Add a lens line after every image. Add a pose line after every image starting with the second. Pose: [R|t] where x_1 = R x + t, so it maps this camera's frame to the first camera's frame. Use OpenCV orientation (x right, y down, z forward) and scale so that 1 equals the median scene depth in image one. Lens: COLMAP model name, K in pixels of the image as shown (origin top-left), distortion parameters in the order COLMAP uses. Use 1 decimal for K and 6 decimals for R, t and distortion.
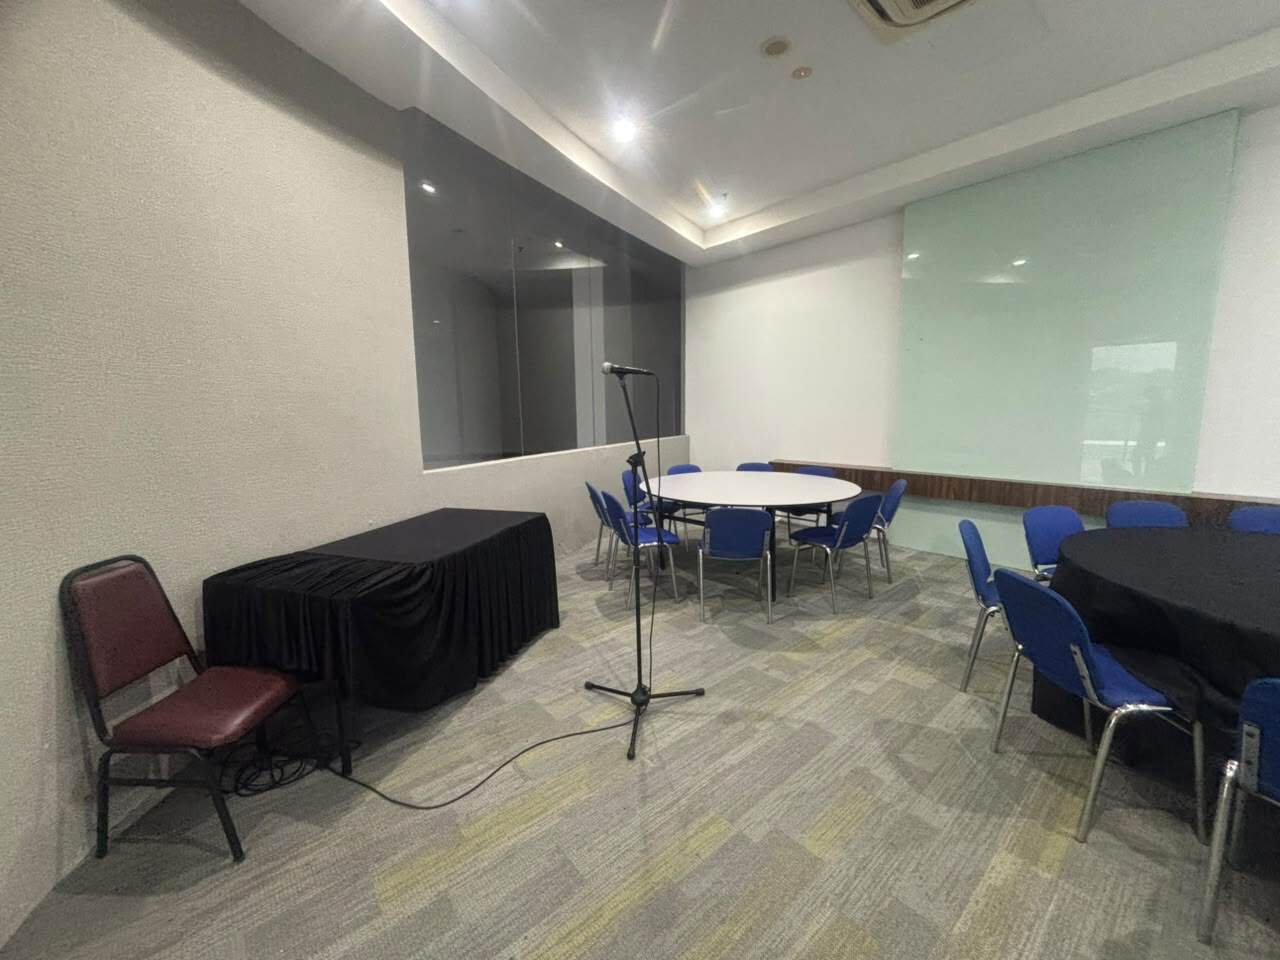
lens RADIAL K [[517.1, 0, 631.7], [0, 517.1, 474.7], [0, 0, 1]] dist [0.000493, -0.000021]
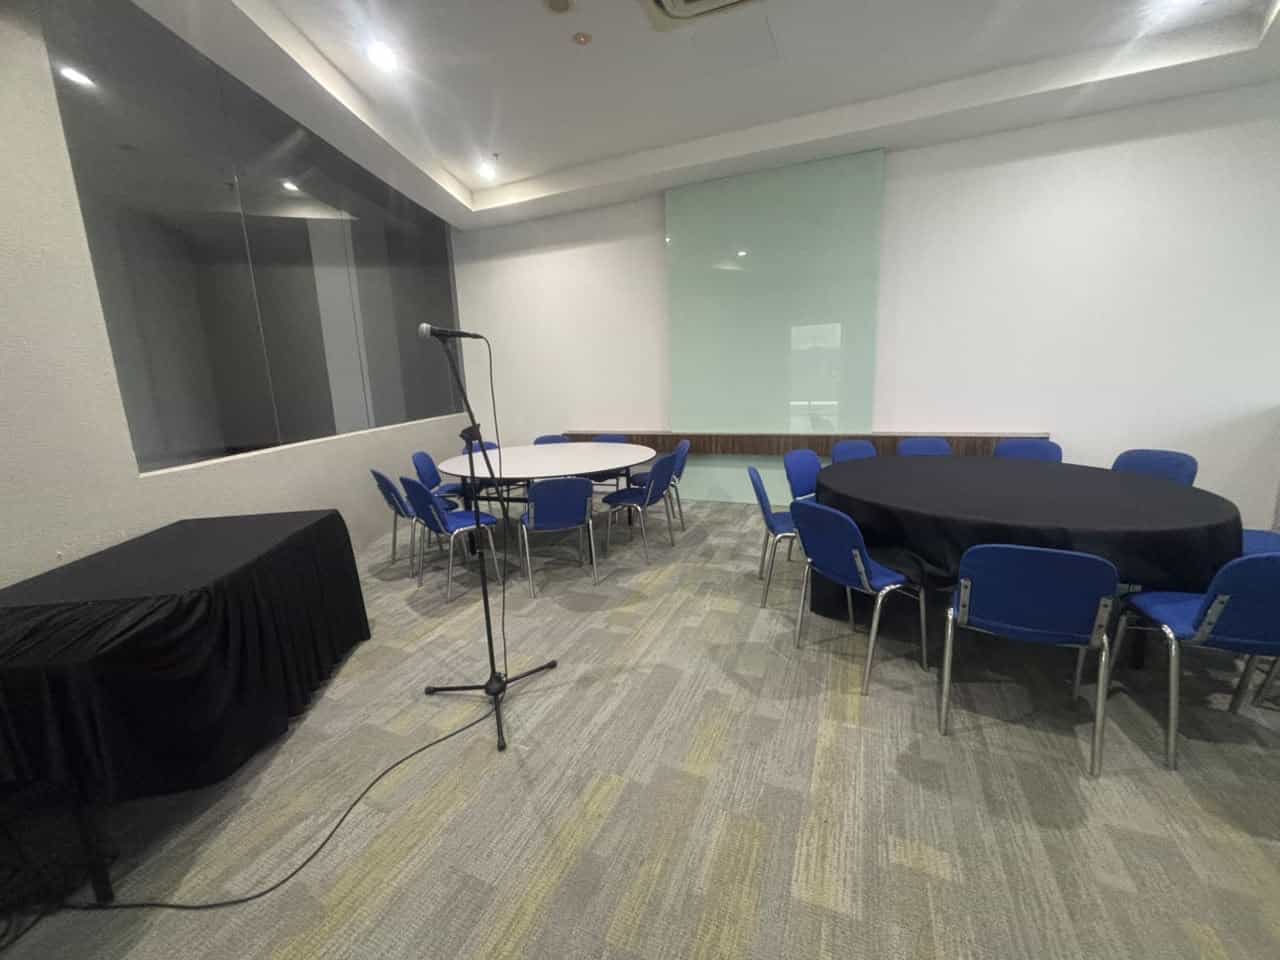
lens RADIAL K [[517.1, 0, 631.7], [0, 517.1, 474.7], [0, 0, 1]] dist [0.000493, -0.000021]
pose [[0.898860, -0.103378, 0.425868, -0.115381], [0.084970, 0.994449, 0.062056, 0.009568], [-0.429920, -0.019594, 0.902654, 0.047465]]
